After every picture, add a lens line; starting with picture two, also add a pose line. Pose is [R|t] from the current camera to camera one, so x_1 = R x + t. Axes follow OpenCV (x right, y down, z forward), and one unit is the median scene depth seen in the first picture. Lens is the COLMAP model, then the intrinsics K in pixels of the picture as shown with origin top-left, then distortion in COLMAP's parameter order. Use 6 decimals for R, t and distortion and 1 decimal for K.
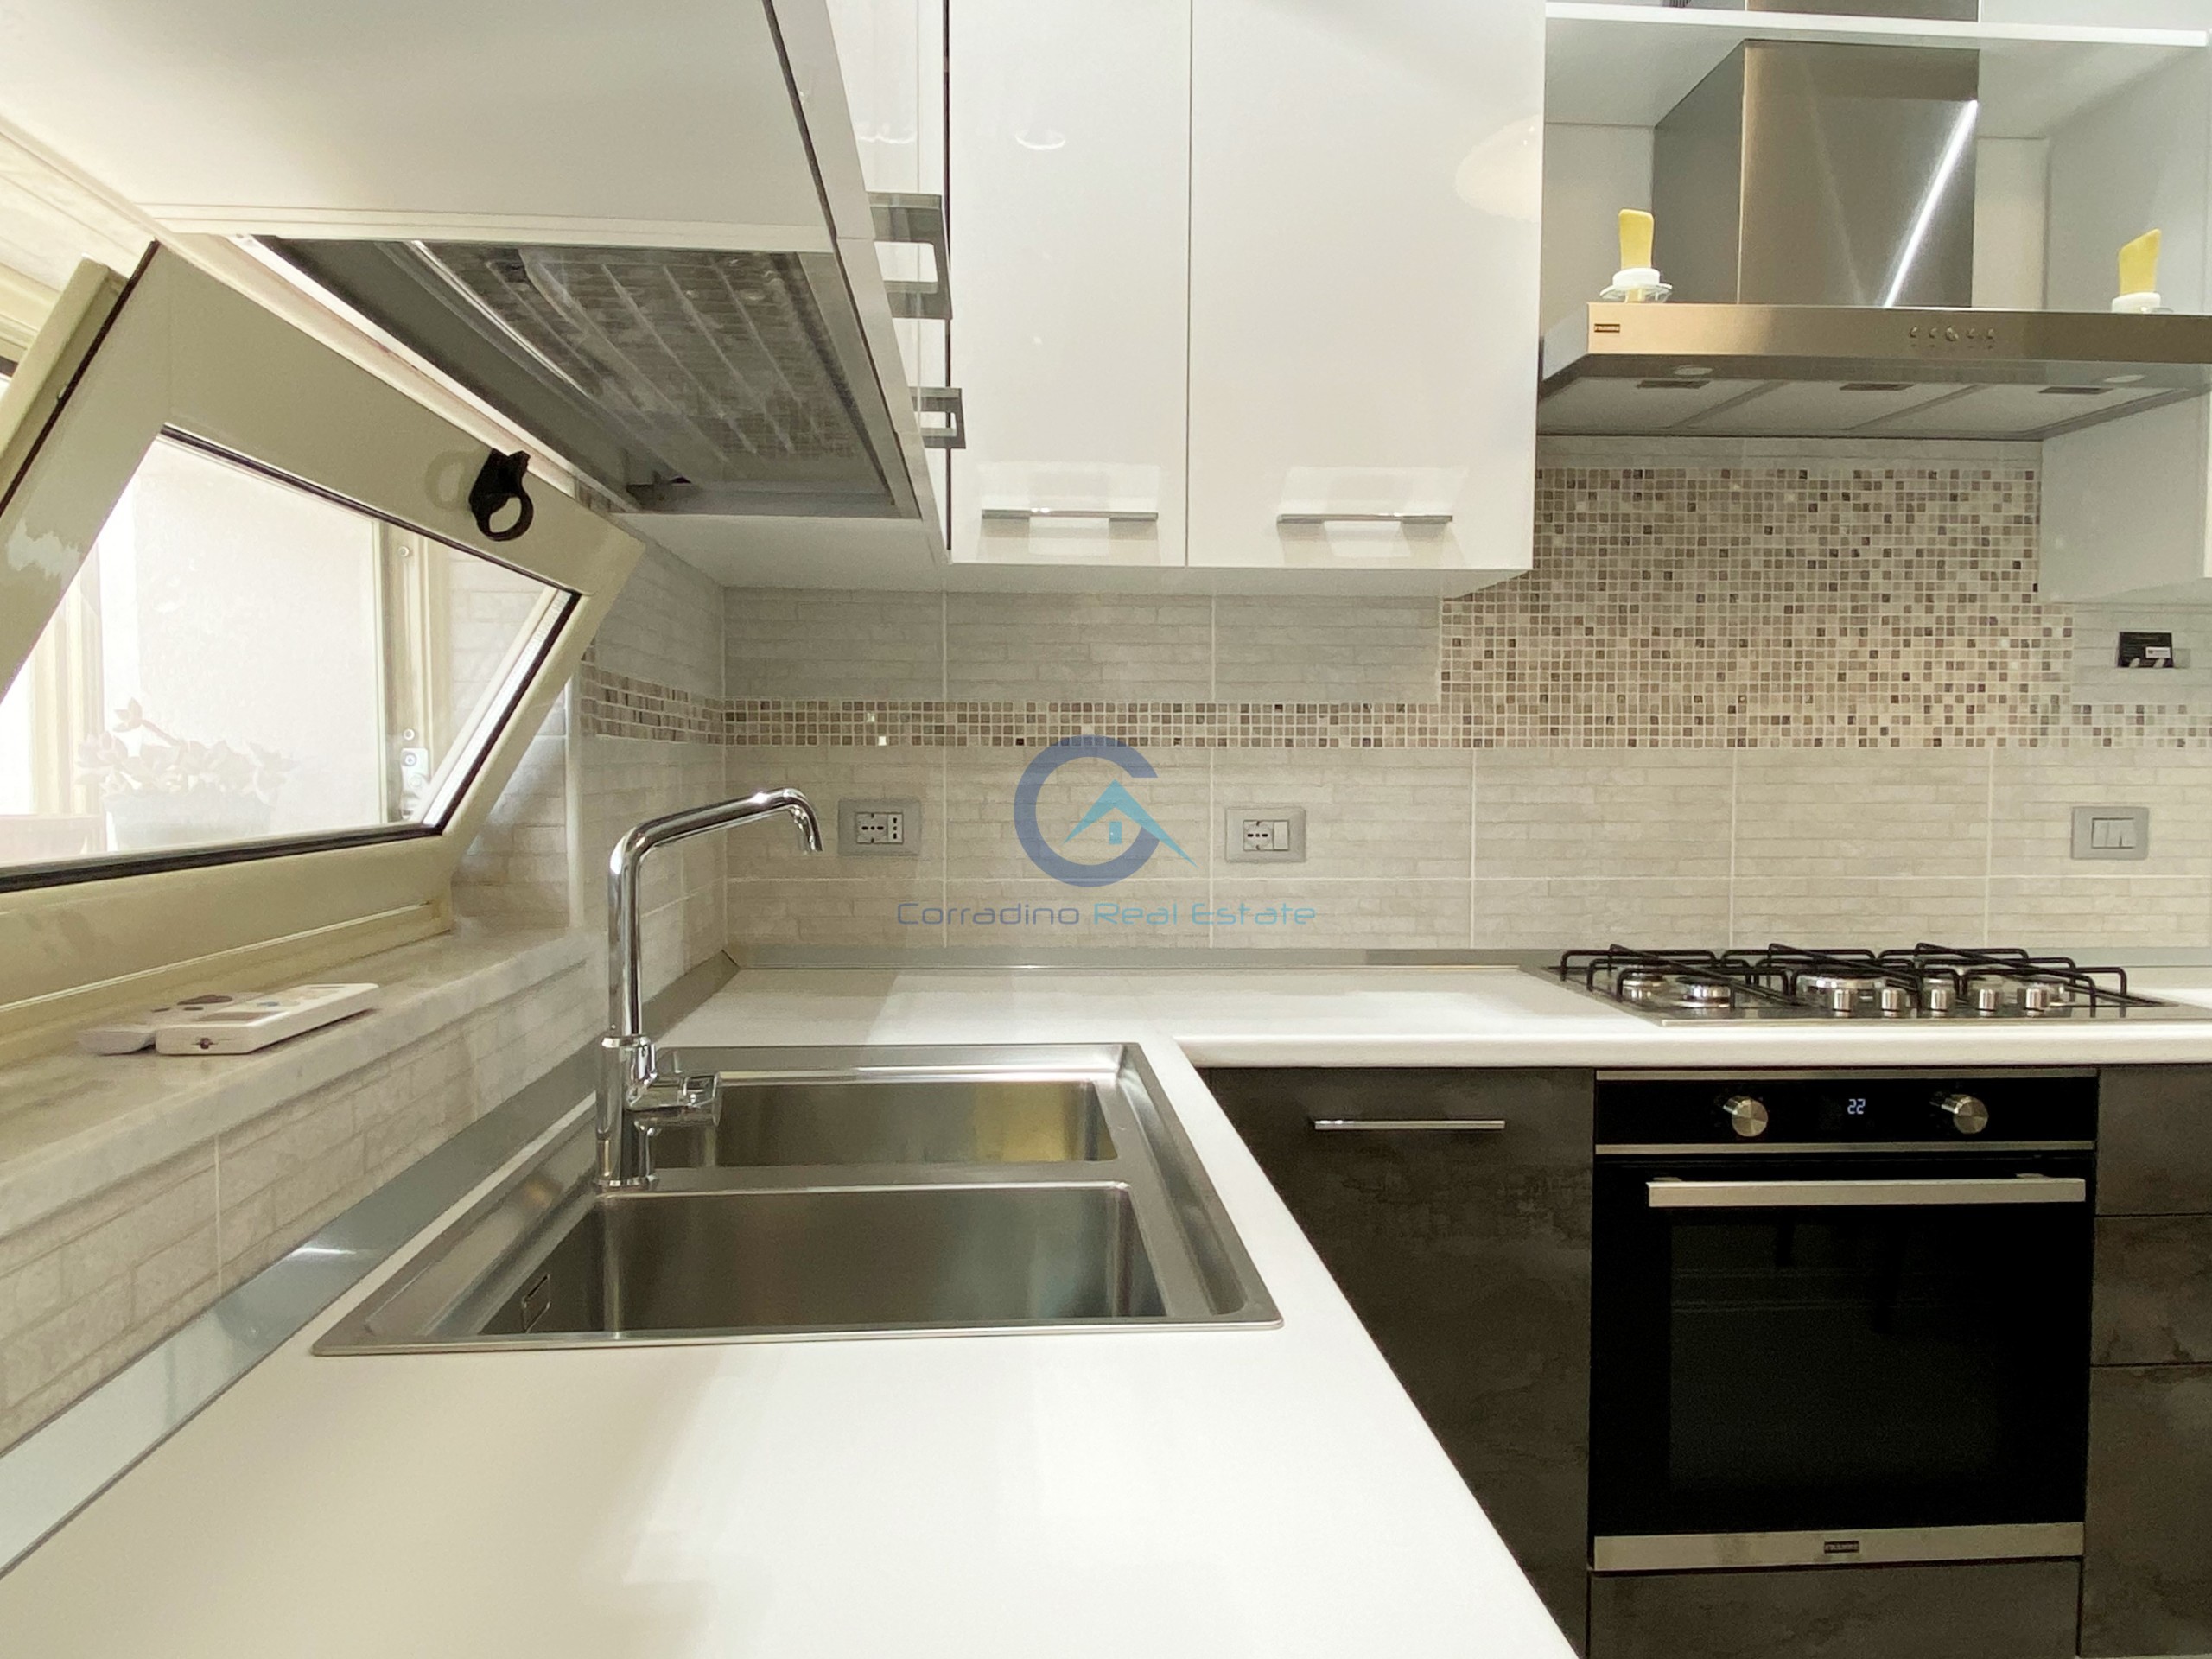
lens RADIAL K [[1524.9, 0, 1106.0], [0, 1524.9, 829.5], [0, 0, 1]] dist [0.122027, -0.160453]
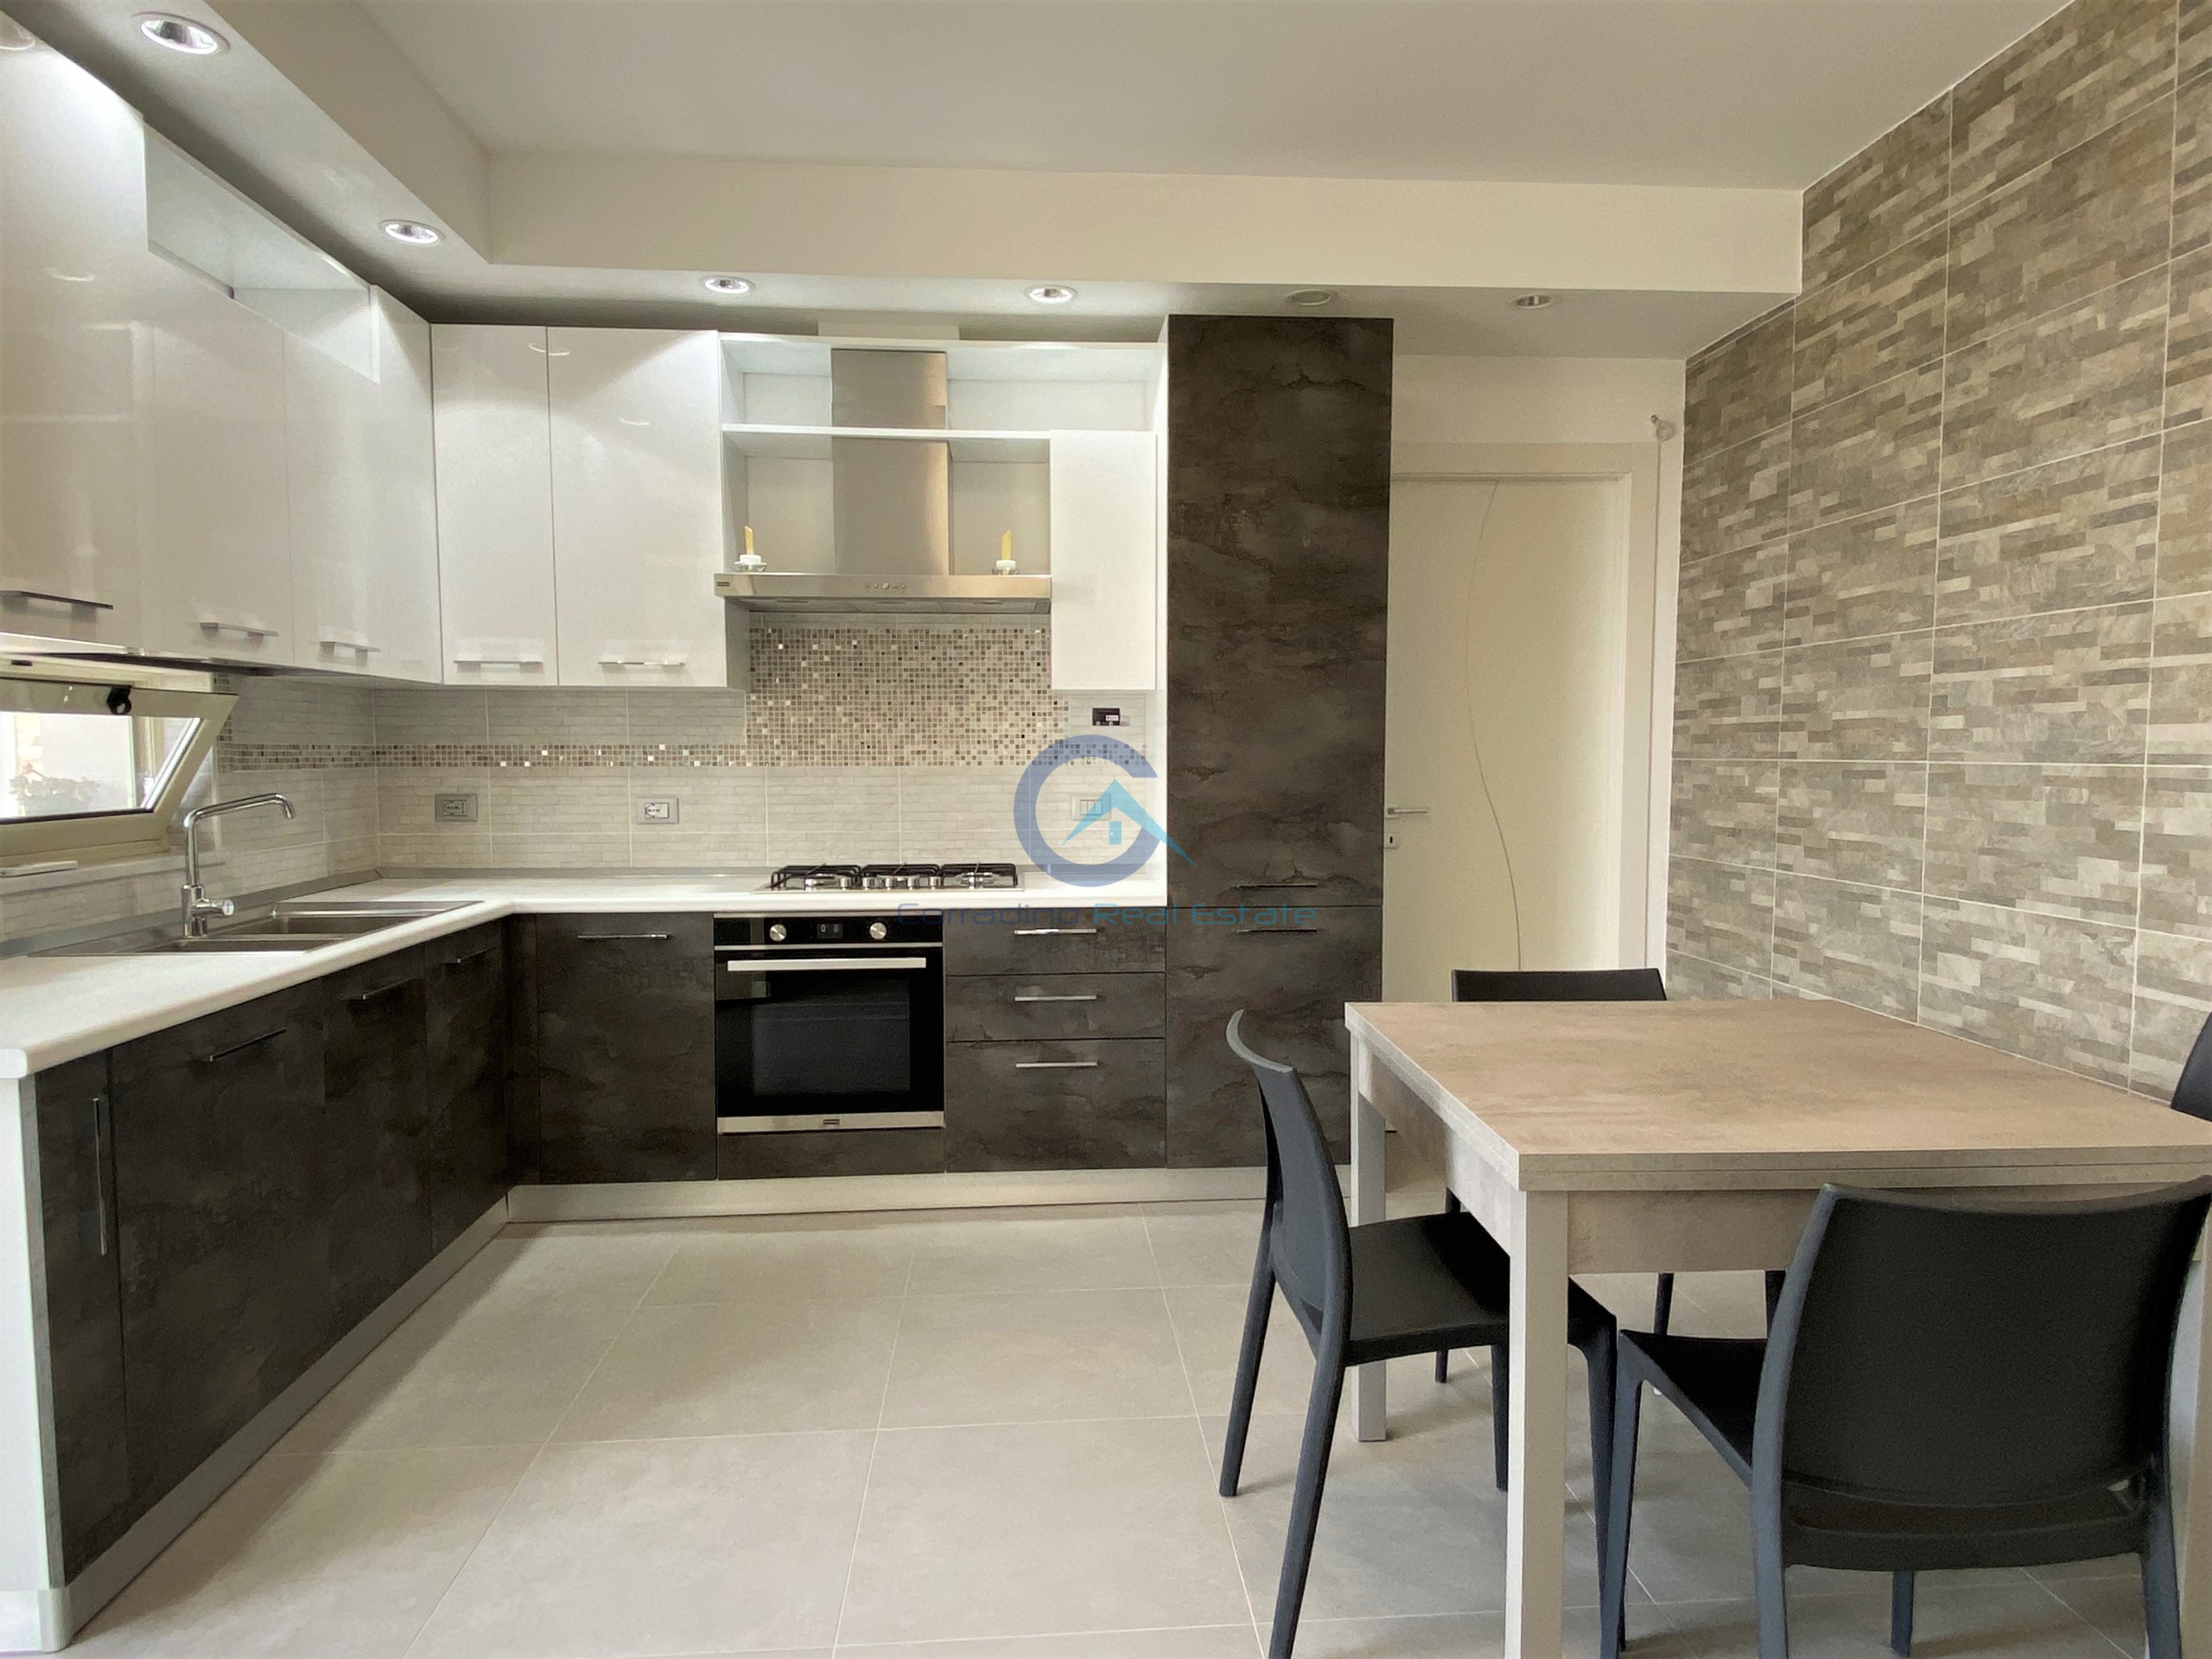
lens RADIAL K [[1289.4, 0, 1106.0], [0, 1289.4, 829.5], [0, 0, 1]] dist [0.025790, -0.001510]
pose [[0.999914, -0.005038, 0.012147, 0.665979], [0.004808, 0.999810, 0.018903, -0.000983], [-0.012240, -0.018843, 0.999748, -0.693778]]
